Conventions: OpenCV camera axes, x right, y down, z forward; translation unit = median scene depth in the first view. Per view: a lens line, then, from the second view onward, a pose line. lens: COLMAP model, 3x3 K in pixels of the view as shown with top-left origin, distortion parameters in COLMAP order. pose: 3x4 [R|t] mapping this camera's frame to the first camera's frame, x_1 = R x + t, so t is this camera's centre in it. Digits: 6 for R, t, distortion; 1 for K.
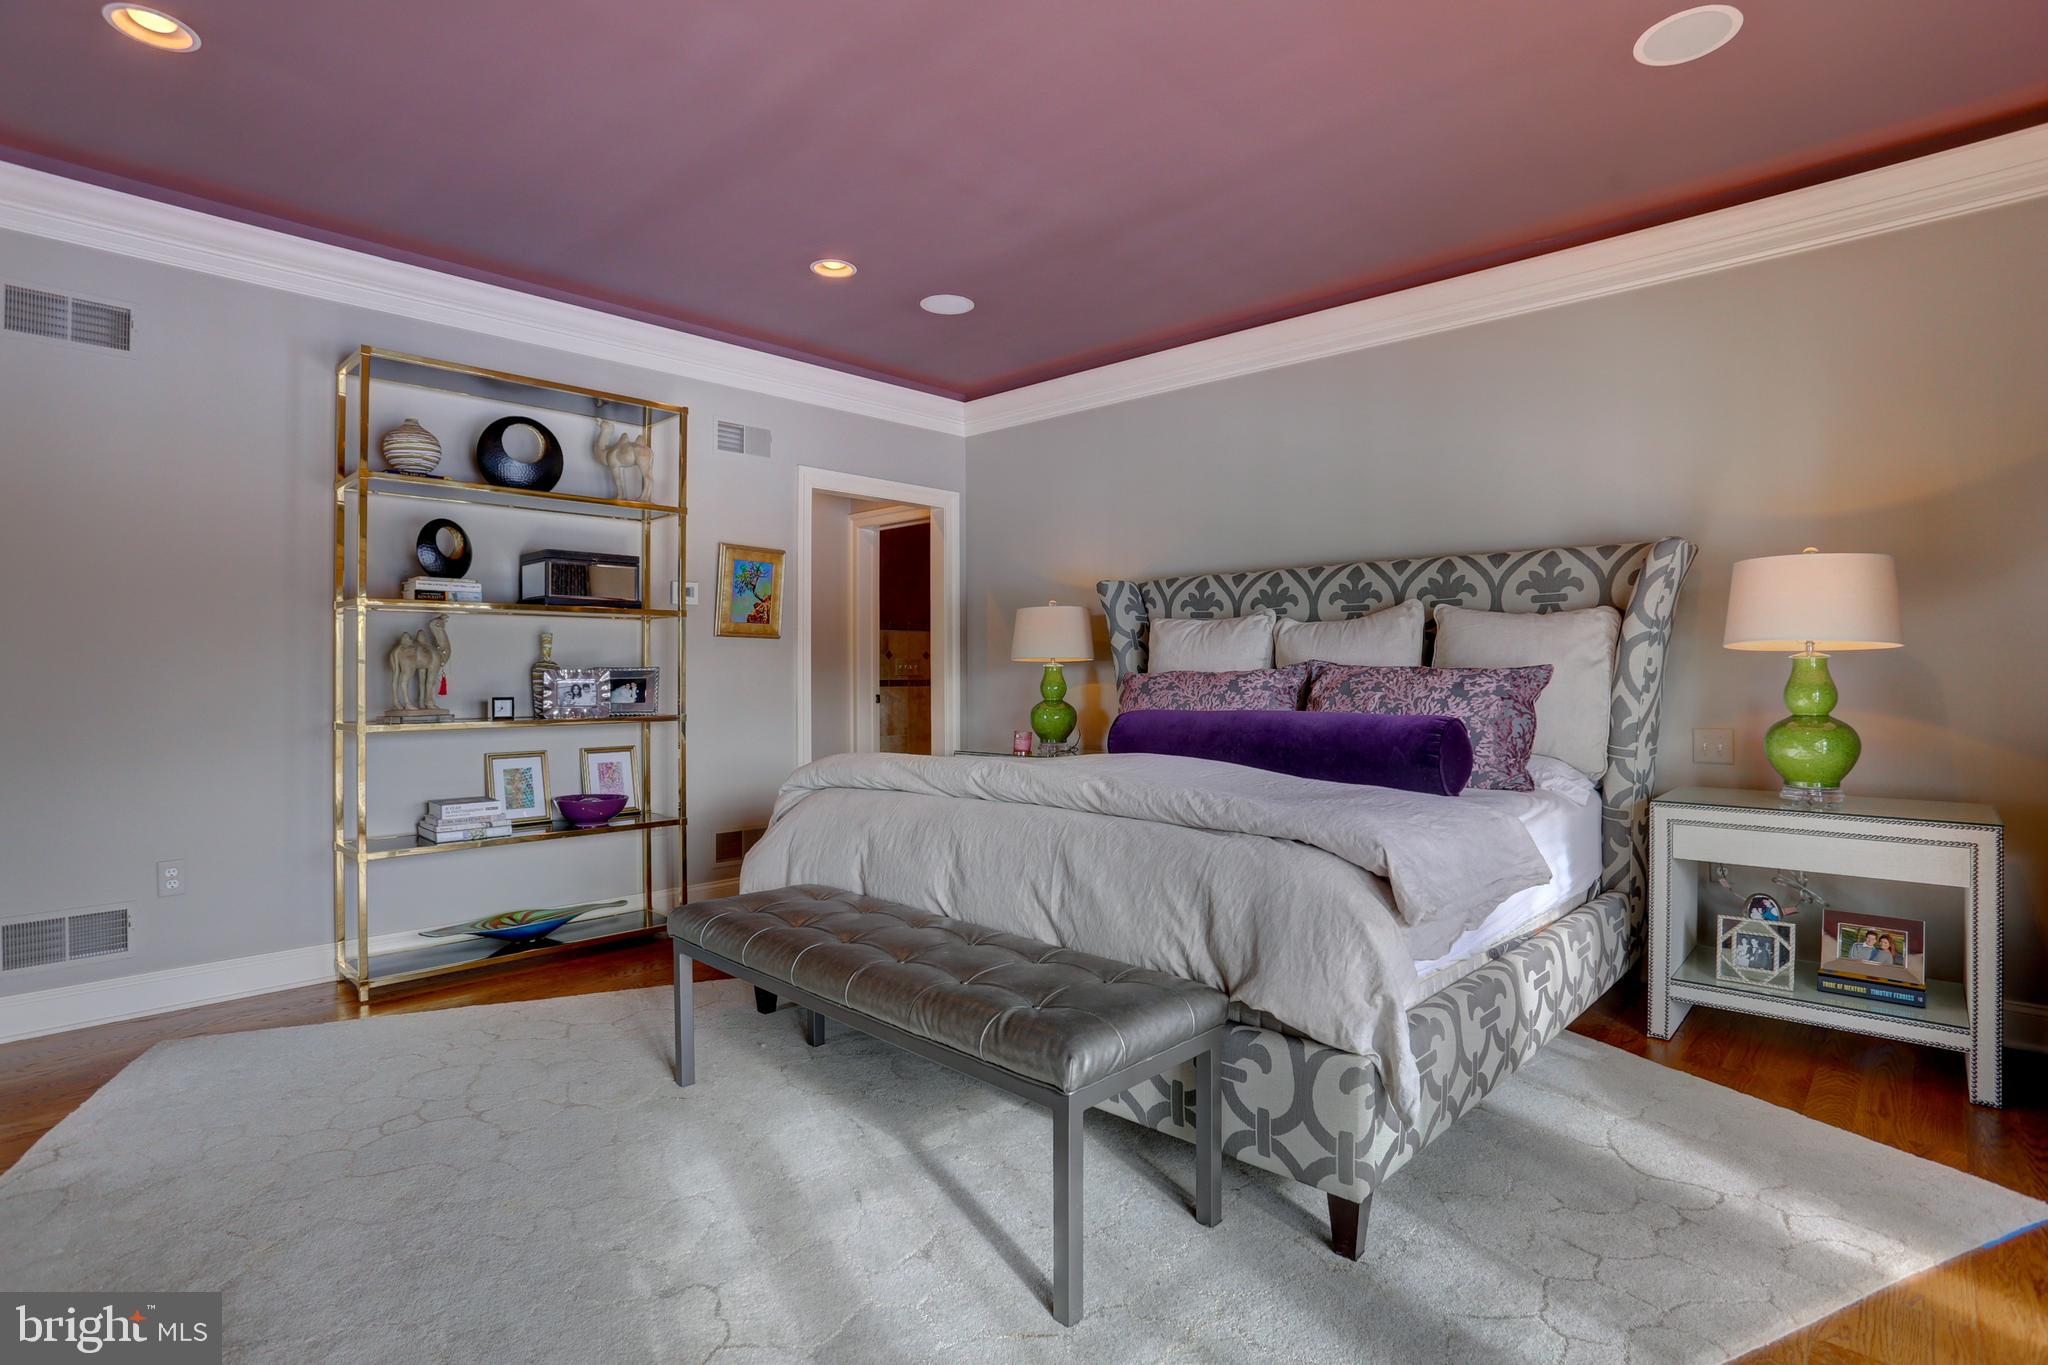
lens RADIAL K [[1004.6, 0, 1031.9], [0, 1004.6, 684.9], [0, 0, 1]] dist [-0.063236, 0.023027]
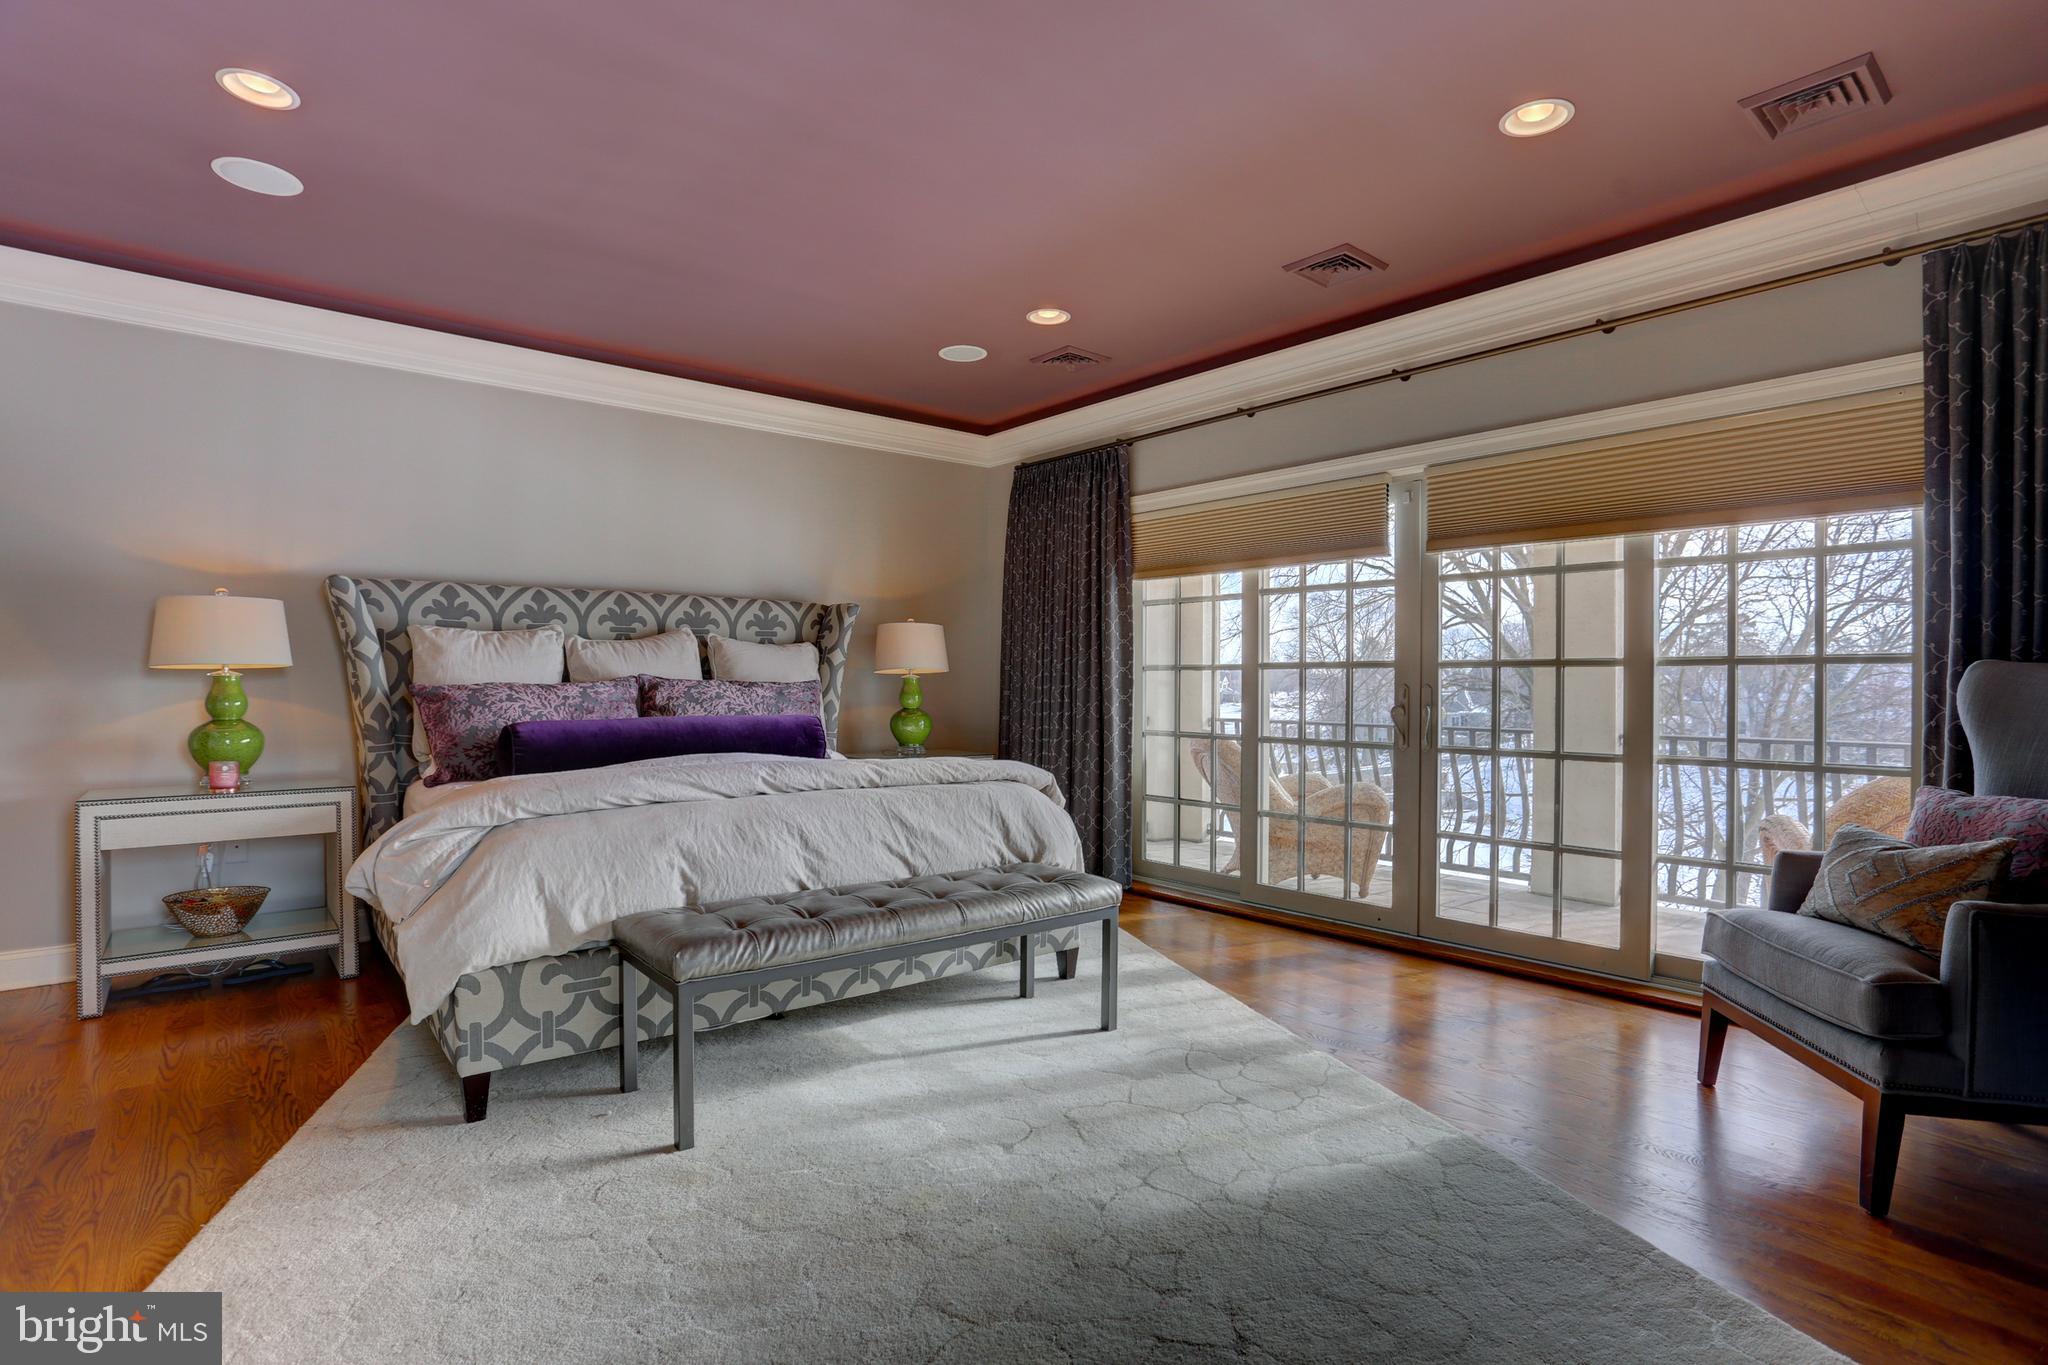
lens RADIAL K [[1004.6, 0, 1031.9], [0, 1004.6, 684.9], [0, 0, 1]] dist [-0.063236, 0.023027]
pose [[0.132169, 0.014896, 0.991115, -0.861562], [0.023100, 0.999569, -0.018103, 0.021540], [-0.990958, 0.025287, 0.131768, 0.426325]]
